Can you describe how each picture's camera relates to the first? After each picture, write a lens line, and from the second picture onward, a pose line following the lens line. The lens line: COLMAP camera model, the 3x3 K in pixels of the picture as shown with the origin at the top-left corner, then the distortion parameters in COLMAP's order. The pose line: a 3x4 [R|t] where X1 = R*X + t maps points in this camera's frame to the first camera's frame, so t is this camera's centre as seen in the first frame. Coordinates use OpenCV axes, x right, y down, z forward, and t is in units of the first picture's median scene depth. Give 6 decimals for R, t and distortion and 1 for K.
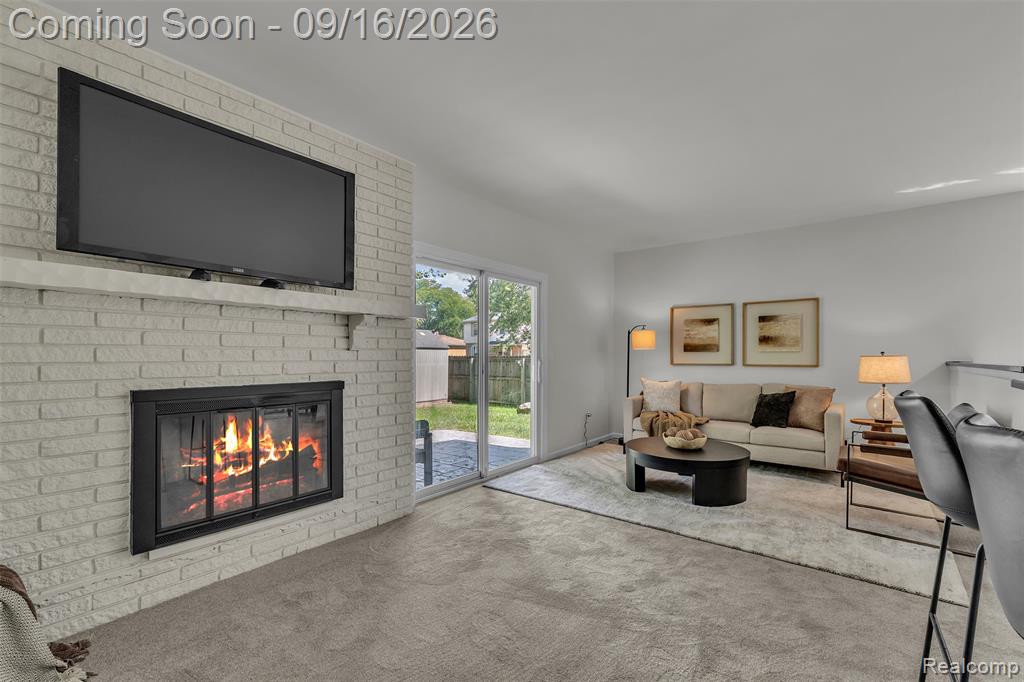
lens RADIAL K [[438.4, 0, 514.7], [0, 438.4, 358.4], [0, 0, 1]] dist [0.000148, 0.000088]
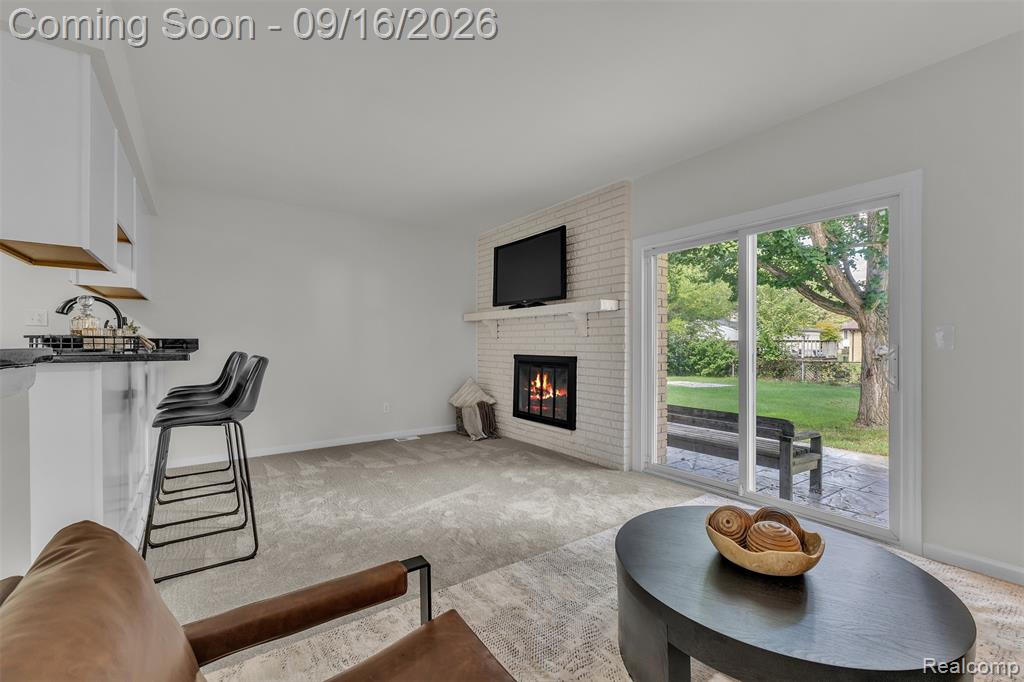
lens RADIAL K [[438.0, 0, 512.0], [0, 438.0, 341.0], [0, 0, 1]] dist [-0.000511, -0.000140]
pose [[-0.280508, -0.003037, -0.959847, 1.355154], [-0.003701, 0.999991, -0.002083, -0.000512], [0.959845, 0.002968, -0.280516, 1.429886]]
